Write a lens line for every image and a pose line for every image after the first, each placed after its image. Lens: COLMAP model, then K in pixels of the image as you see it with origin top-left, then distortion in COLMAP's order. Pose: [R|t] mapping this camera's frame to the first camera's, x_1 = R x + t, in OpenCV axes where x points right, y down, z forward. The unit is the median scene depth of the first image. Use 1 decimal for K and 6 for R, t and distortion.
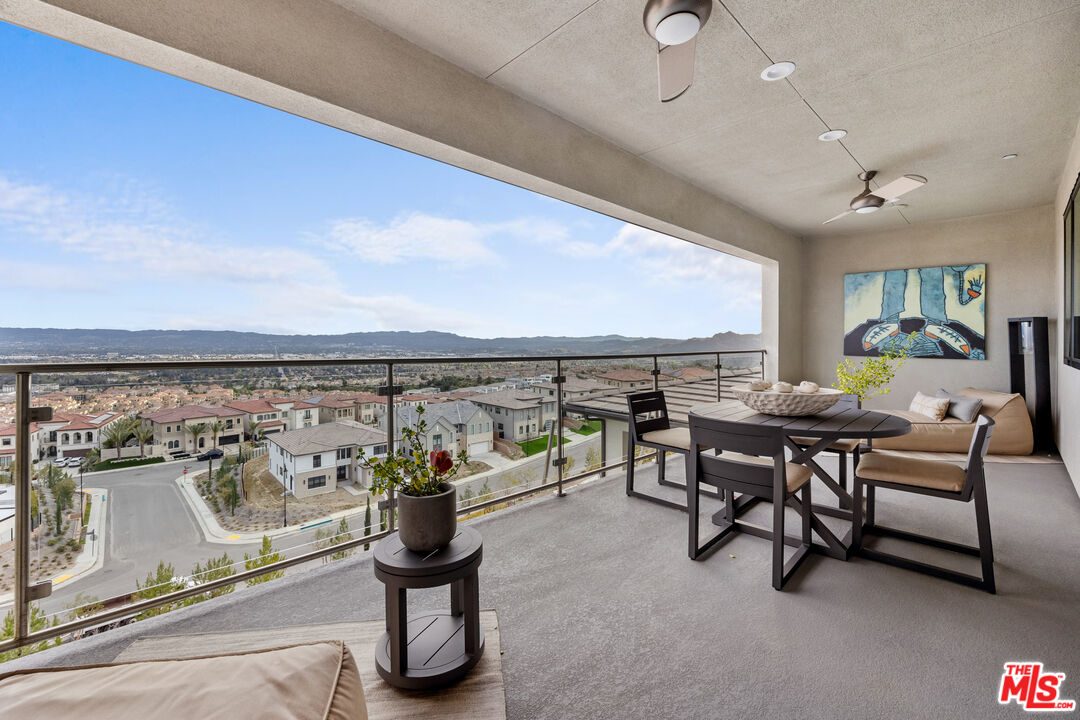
lens RADIAL K [[444.9, 0, 540.0], [0, 444.9, 360.0], [0, 0, 1]] dist [0.000753, 0.000177]
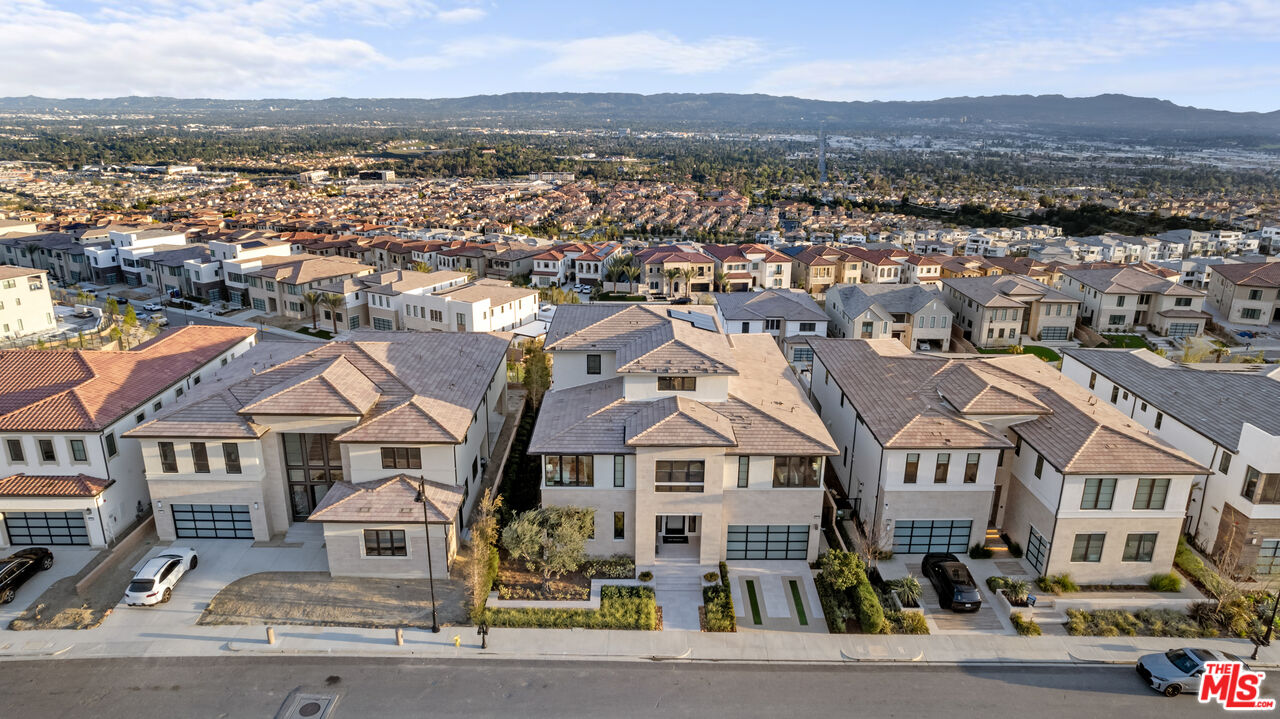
lens RADIAL K [[938.9, 0, 640.0], [0, 938.9, 359.5], [0, 0, 1]] dist [-0.000581, -0.000464]
pose [[0.727928, 0.197742, -0.656521, 0.572702], [-0.030019, 0.965784, 0.257606, -0.191536], [0.684996, -0.167810, 0.708957, -0.548422]]
